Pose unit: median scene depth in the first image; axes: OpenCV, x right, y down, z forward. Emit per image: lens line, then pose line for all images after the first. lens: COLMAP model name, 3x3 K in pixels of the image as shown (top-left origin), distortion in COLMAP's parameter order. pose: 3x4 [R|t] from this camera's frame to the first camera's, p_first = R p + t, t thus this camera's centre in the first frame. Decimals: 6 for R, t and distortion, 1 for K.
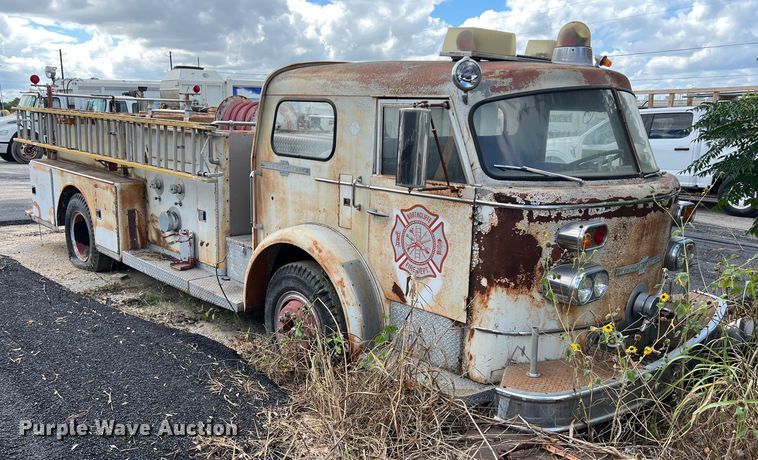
lens RADIAL K [[687.1, 0, 350.8], [0, 687.1, 269.5], [0, 0, 1]] dist [0.184394, -0.458947]
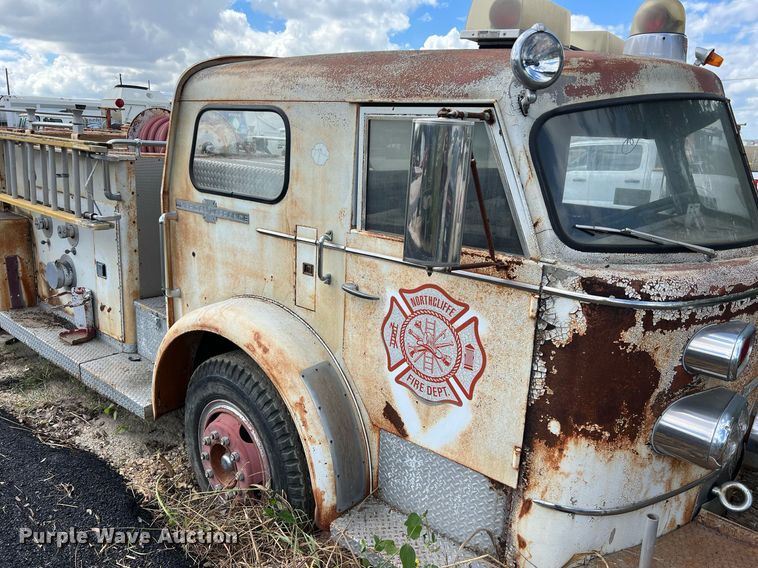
lens RADIAL K [[581.7, 0, 379.0], [0, 581.7, 284.0], [0, 0, 1]] dist [0.046361, -0.040801]
pose [[0.990840, -0.009650, 0.134698, -0.013608], [0.007115, 0.999789, 0.019289, -0.097953], [-0.134856, -0.018154, 0.990699, 0.477801]]
